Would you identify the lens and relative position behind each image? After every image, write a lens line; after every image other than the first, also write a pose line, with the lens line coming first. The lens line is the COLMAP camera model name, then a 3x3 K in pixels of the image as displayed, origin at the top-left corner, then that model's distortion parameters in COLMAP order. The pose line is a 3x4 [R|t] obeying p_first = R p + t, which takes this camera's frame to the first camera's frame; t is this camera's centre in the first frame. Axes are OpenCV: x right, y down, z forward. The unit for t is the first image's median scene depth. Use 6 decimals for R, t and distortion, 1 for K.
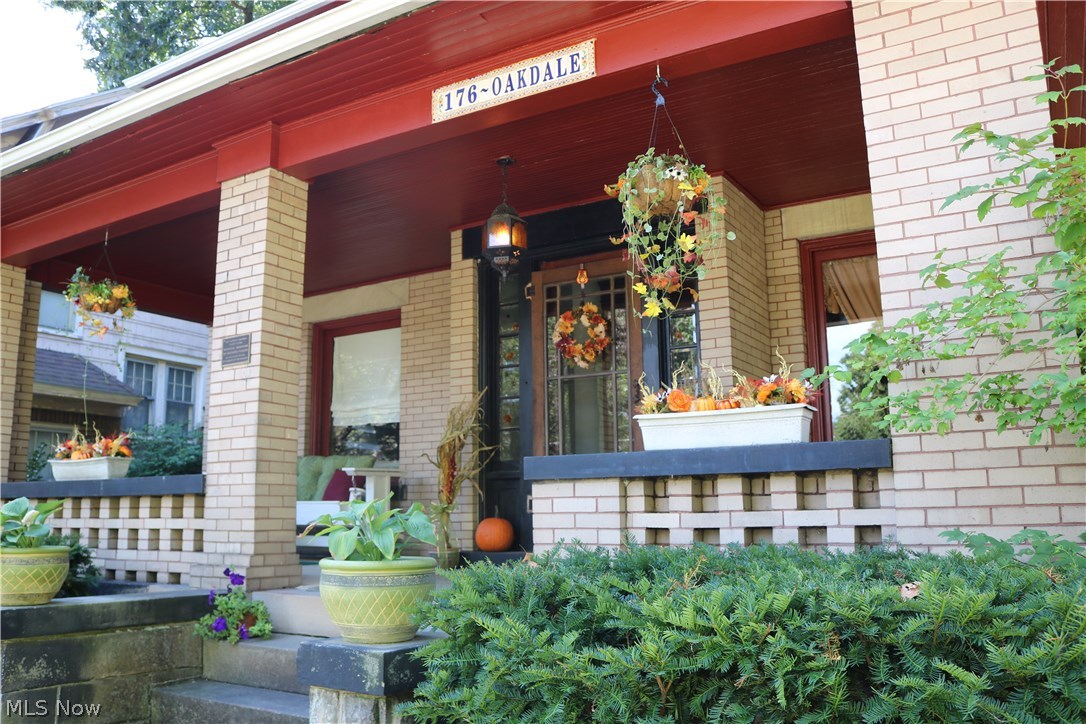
lens RADIAL K [[897.1, 0, 543.0], [0, 897.1, 362.0], [0, 0, 1]] dist [-0.149690, 0.097049]
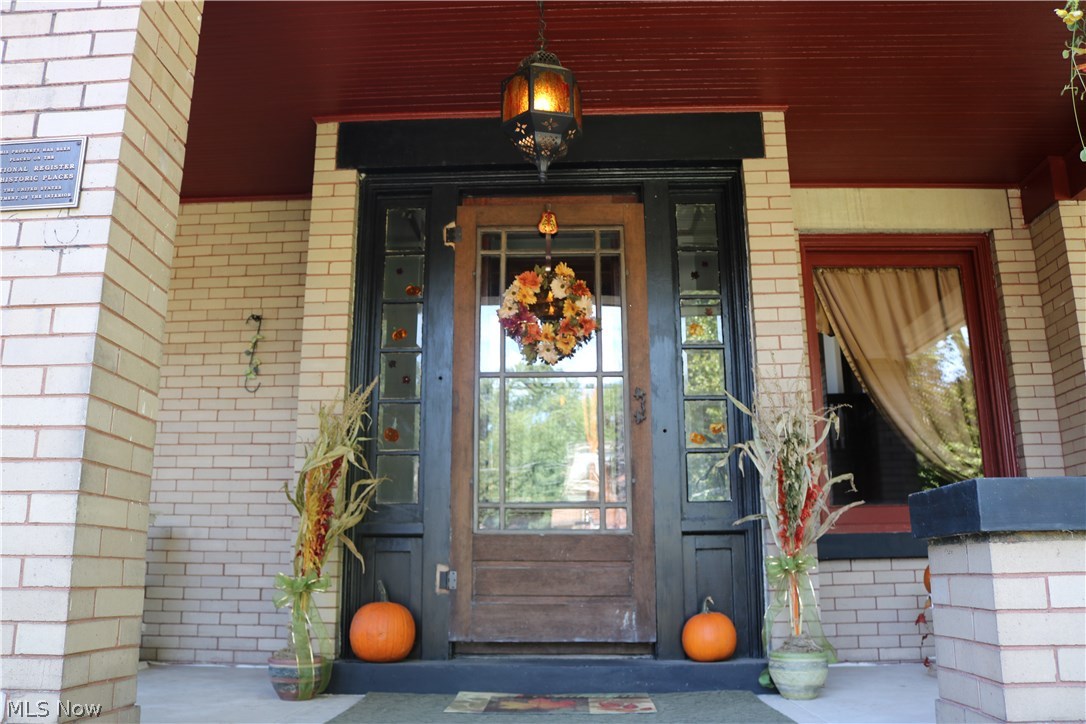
lens RADIAL K [[897.1, 0, 543.0], [0, 897.1, 362.0], [0, 0, 1]] dist [-0.149690, 0.097049]
pose [[0.881328, 0.121569, 0.456598, -0.241578], [-0.087584, 0.991620, -0.094963, 0.065396], [-0.464316, 0.043703, 0.884591, 0.436884]]
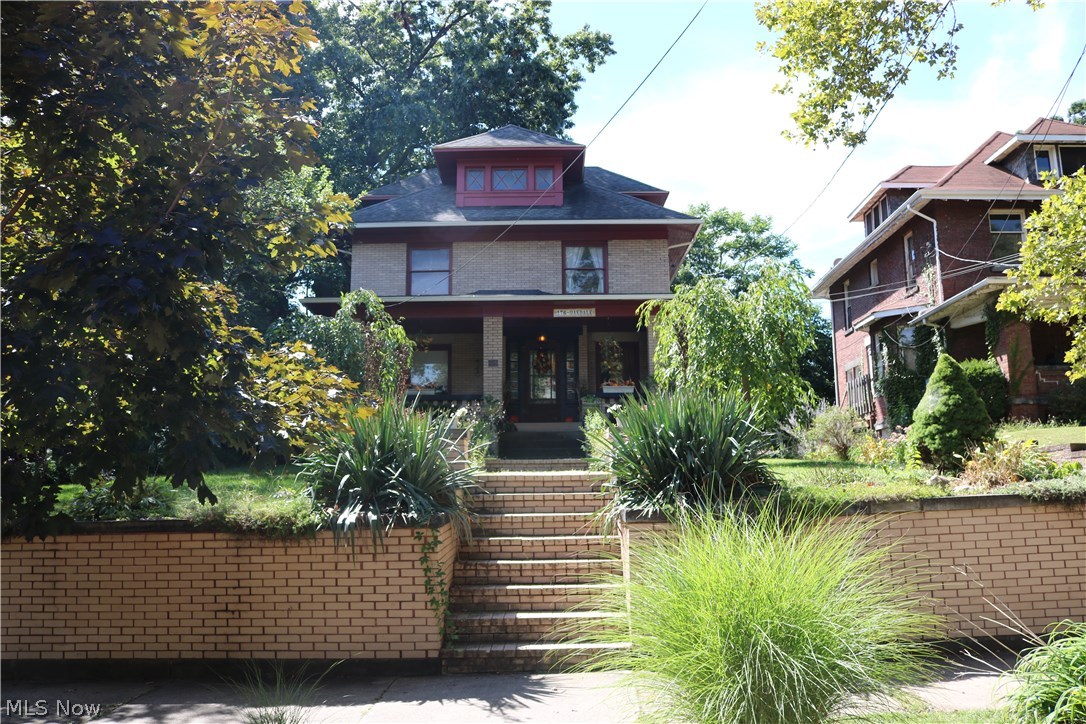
lens RADIAL K [[897.1, 0, 543.0], [0, 897.1, 362.0], [0, 0, 1]] dist [-0.149690, 0.097049]
pose [[0.865446, 0.090482, 0.492765, -1.643523], [-0.089537, 0.995655, -0.025569, 0.048970], [-0.492937, -0.021992, 0.869787, -1.997248]]
